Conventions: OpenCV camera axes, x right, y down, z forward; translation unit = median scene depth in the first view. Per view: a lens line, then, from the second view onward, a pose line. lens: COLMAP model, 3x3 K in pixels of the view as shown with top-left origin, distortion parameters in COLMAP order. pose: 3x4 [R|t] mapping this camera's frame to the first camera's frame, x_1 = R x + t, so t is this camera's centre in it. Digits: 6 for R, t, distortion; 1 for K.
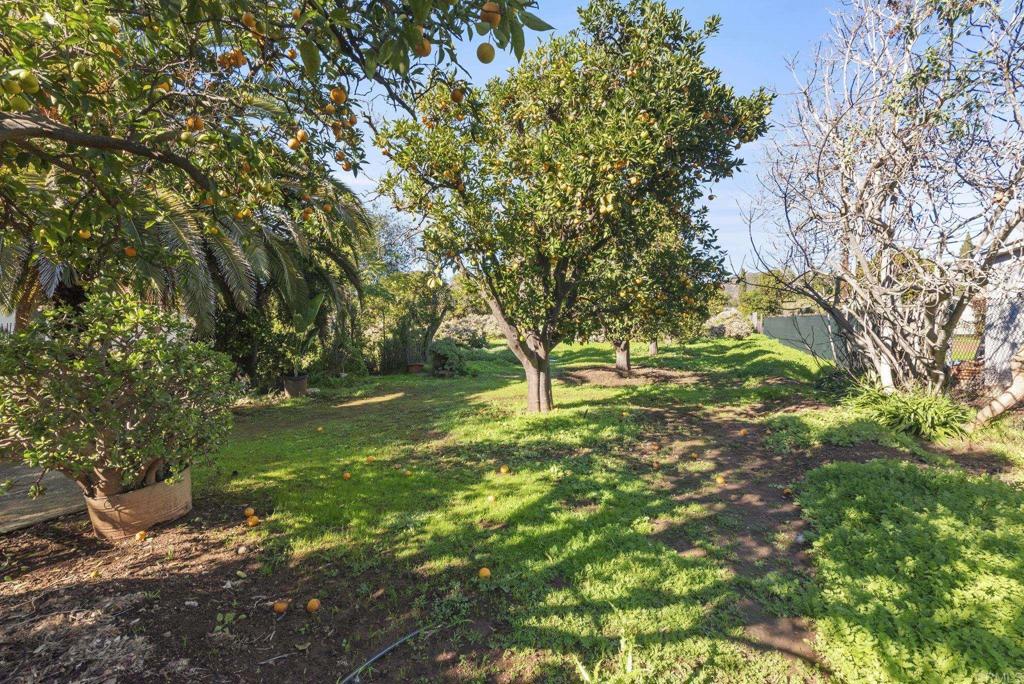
lens RADIAL K [[463.8, 0, 513.7], [0, 463.8, 338.9], [0, 0, 1]] dist [0.015011, -0.000115]
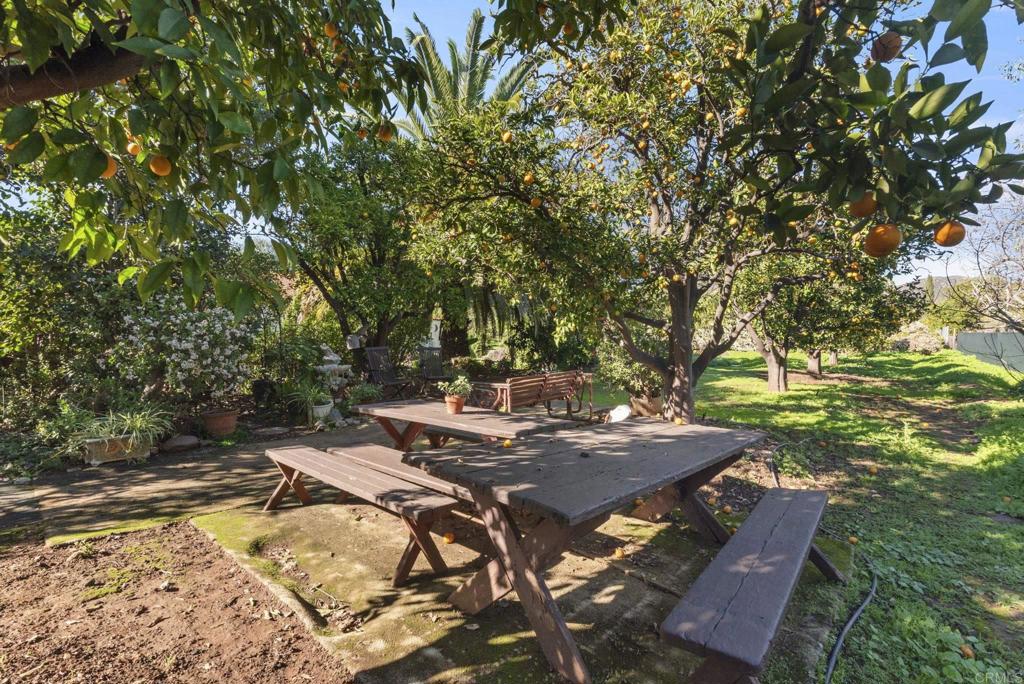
lens RADIAL K [[463.8, 0, 513.7], [0, 463.8, 338.9], [0, 0, 1]] dist [0.015011, -0.000115]
pose [[0.964887, 0.028804, -0.261080, -0.199878], [-0.032270, 0.999439, -0.008997, 0.010779], [0.260674, 0.017106, 0.965275, -0.373737]]
